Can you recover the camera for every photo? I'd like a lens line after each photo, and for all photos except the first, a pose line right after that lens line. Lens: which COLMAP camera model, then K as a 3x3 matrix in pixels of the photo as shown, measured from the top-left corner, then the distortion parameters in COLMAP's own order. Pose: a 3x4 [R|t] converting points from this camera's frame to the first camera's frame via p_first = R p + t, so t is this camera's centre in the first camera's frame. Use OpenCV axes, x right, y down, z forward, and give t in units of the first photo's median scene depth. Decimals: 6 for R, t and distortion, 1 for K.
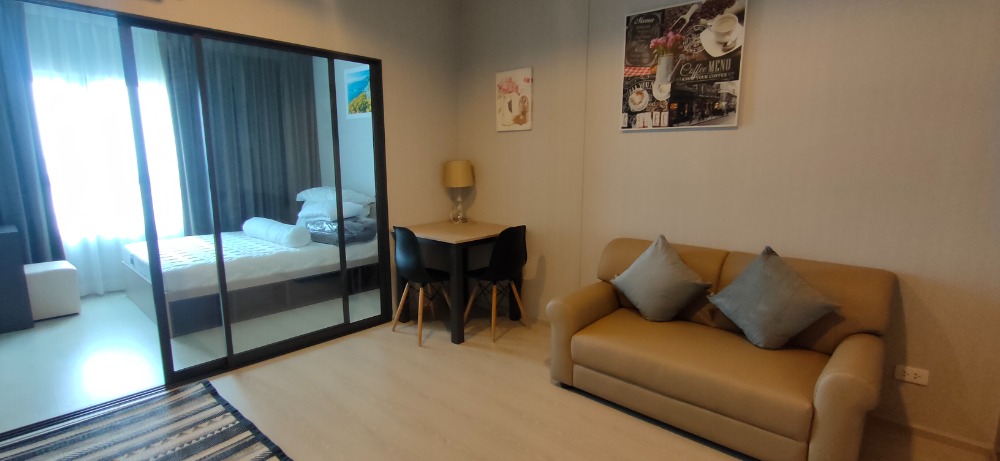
lens RADIAL K [[444.7, 0, 500.2], [0, 444.7, 233.6], [0, 0, 1]] dist [-0.002070, -0.000307]
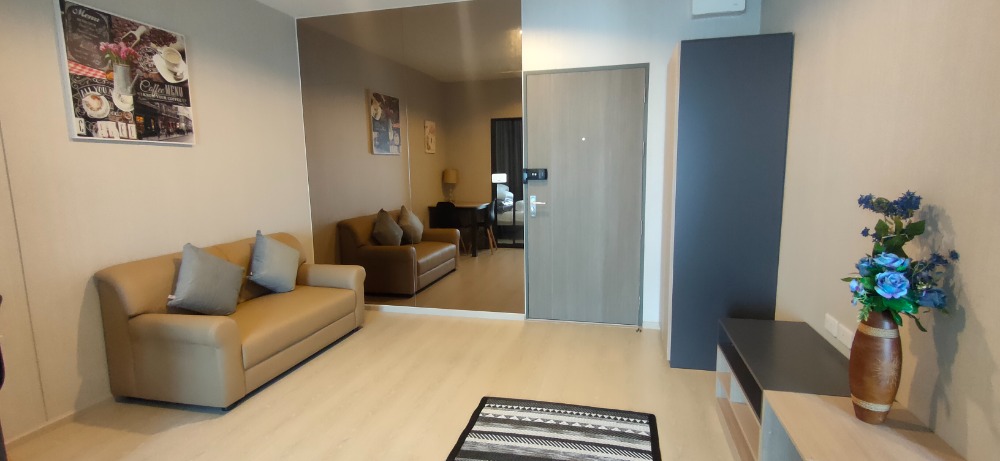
lens RADIAL K [[444.7, 0, 503.6], [0, 444.7, 228.2], [0, 0, 1]] dist [-0.002070, -0.000307]
pose [[-0.440545, -0.117504, 0.890007, -0.886462], [0.160975, 0.964989, 0.207084, -0.128475], [-0.883180, 0.234499, -0.406206, 0.750014]]
